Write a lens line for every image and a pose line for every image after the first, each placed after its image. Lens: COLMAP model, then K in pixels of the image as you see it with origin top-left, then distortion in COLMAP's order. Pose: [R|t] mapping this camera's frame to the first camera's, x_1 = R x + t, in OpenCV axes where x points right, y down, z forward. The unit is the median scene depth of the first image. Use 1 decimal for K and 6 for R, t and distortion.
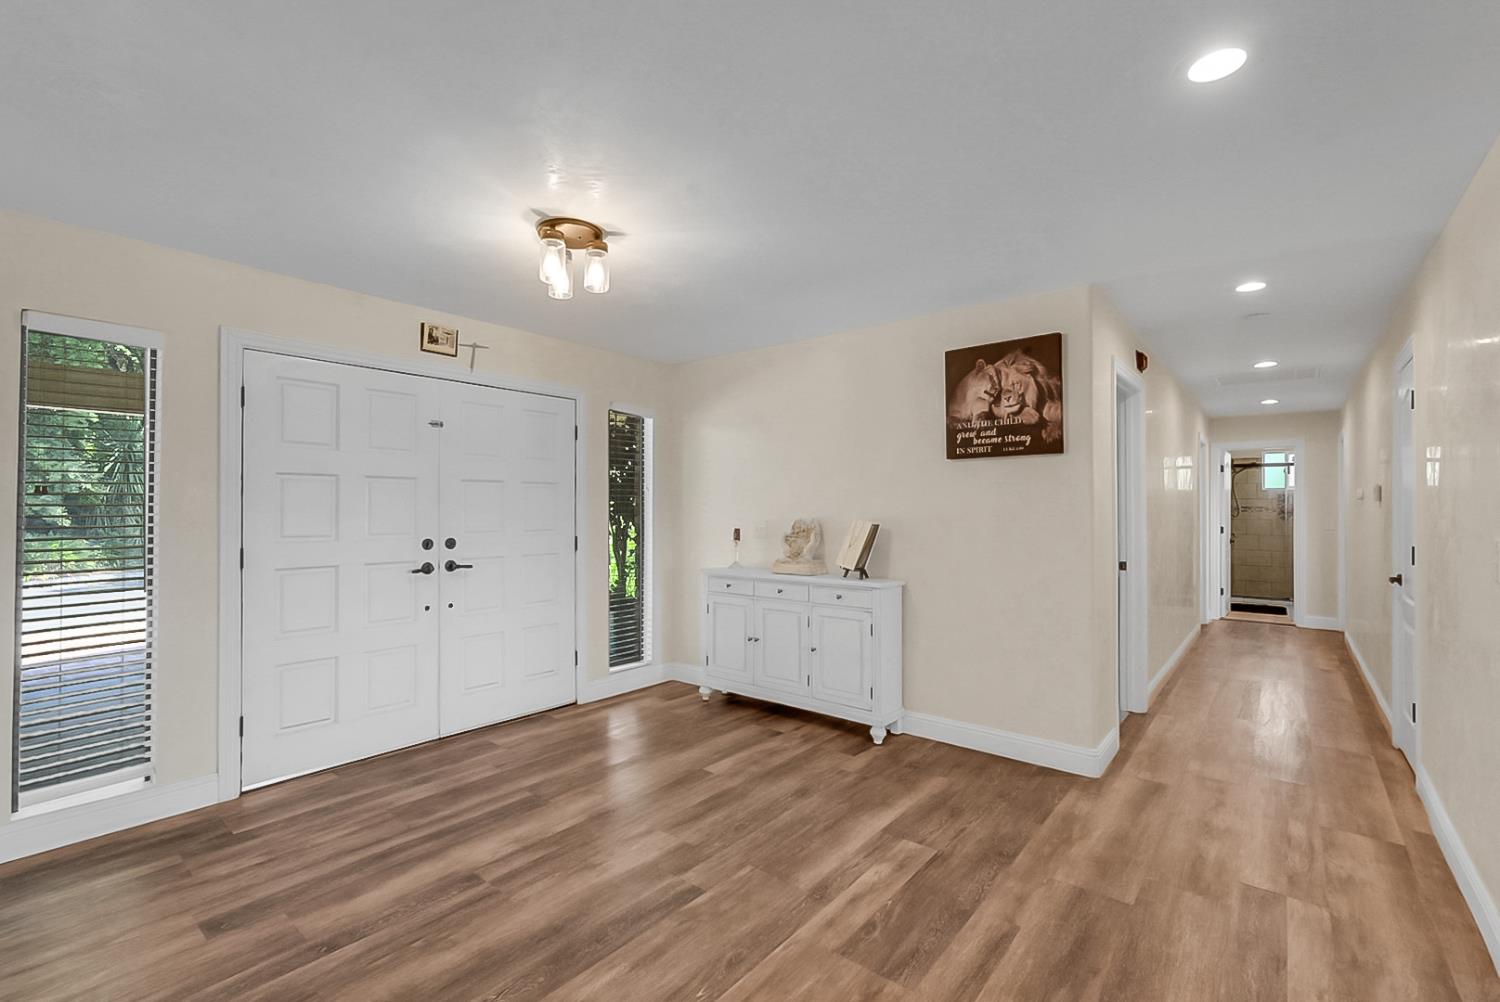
lens RADIAL K [[659.4, 0, 756.6], [0, 659.4, 511.4], [0, 0, 1]] dist [-0.014323, 0.008154]
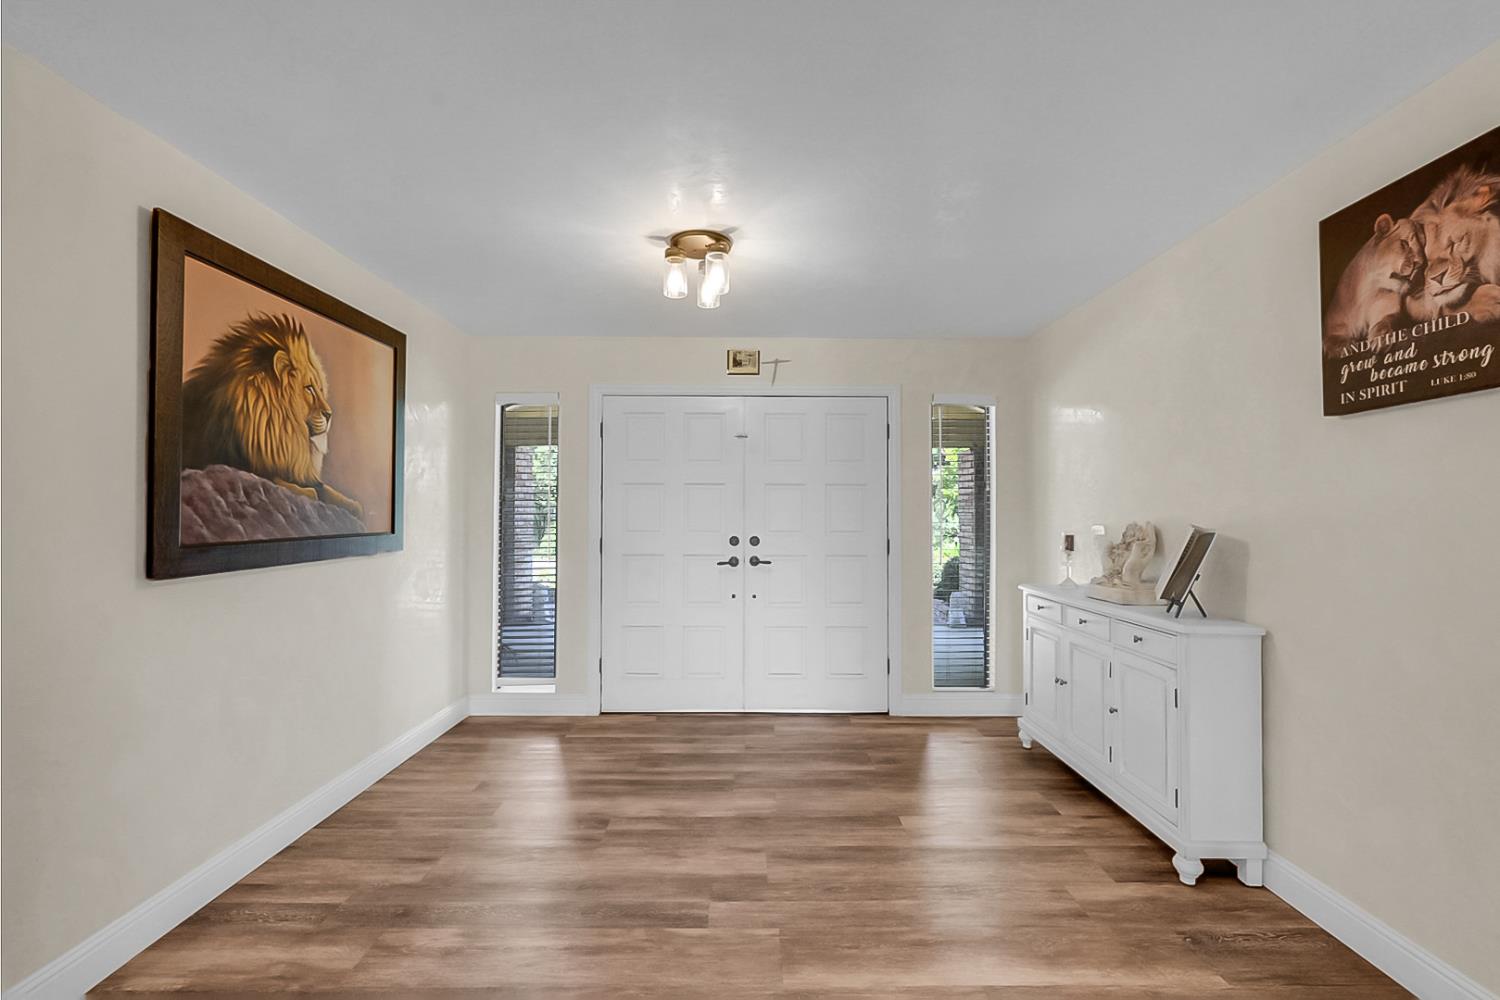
lens RADIAL K [[659.4, 0, 757.1], [0, 659.4, 510.4], [0, 0, 1]] dist [-0.014323, 0.008154]
pose [[0.635529, -0.004300, -0.772065, 0.426897], [-0.002600, 0.999967, -0.007710, 0.005135], [0.772073, 0.006907, 0.635497, 0.300646]]
